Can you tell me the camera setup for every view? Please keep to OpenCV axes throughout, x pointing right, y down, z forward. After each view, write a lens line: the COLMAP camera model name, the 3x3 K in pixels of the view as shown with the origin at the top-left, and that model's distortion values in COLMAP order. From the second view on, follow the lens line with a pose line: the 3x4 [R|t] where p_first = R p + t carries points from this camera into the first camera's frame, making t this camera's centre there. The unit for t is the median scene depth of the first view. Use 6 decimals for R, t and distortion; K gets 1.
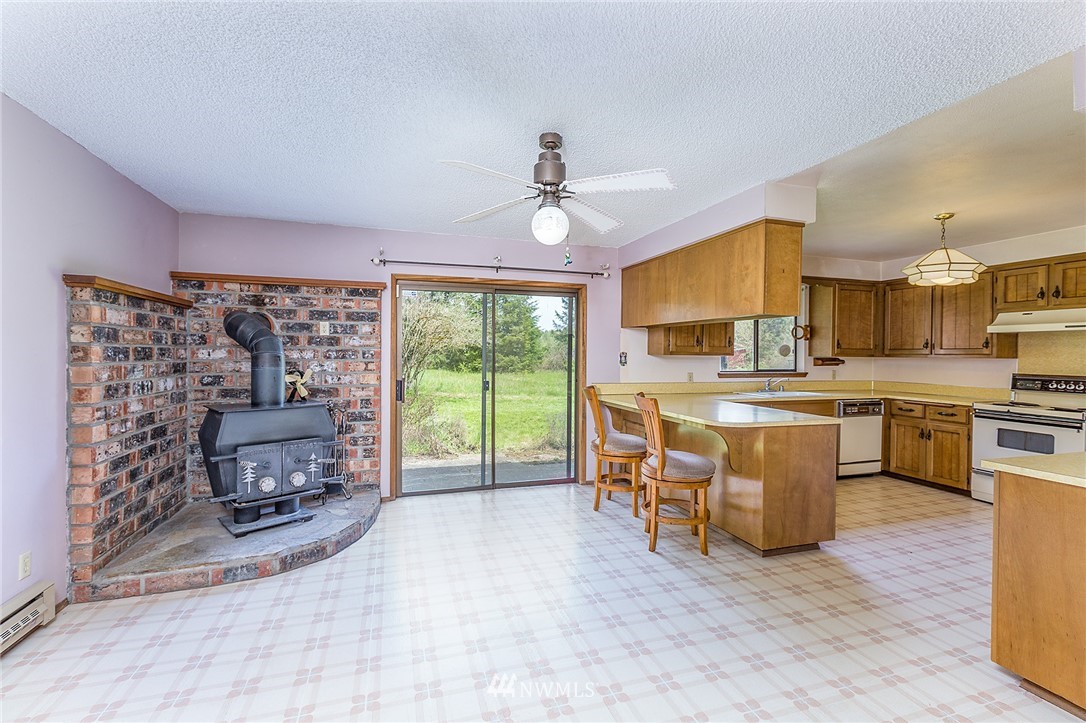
lens RADIAL K [[480.8, 0, 542.2], [0, 480.8, 357.7], [0, 0, 1]] dist [-0.000079, -0.000588]
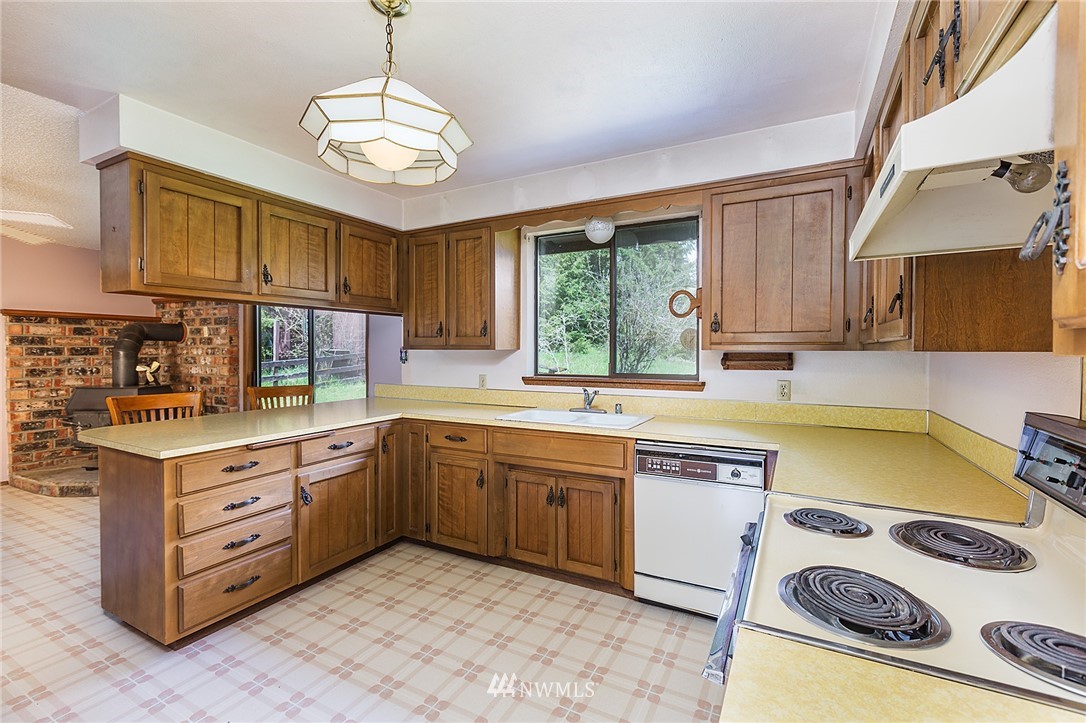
lens RADIAL K [[480.8, 0, 542.3], [0, 480.8, 359.9], [0, 0, 1]] dist [-0.000079, -0.000588]
pose [[0.695219, 0.004483, -0.718784, 1.119701], [-0.002416, 0.999989, 0.003900, 0.008949], [0.718794, -0.000975, 0.695222, 0.742806]]
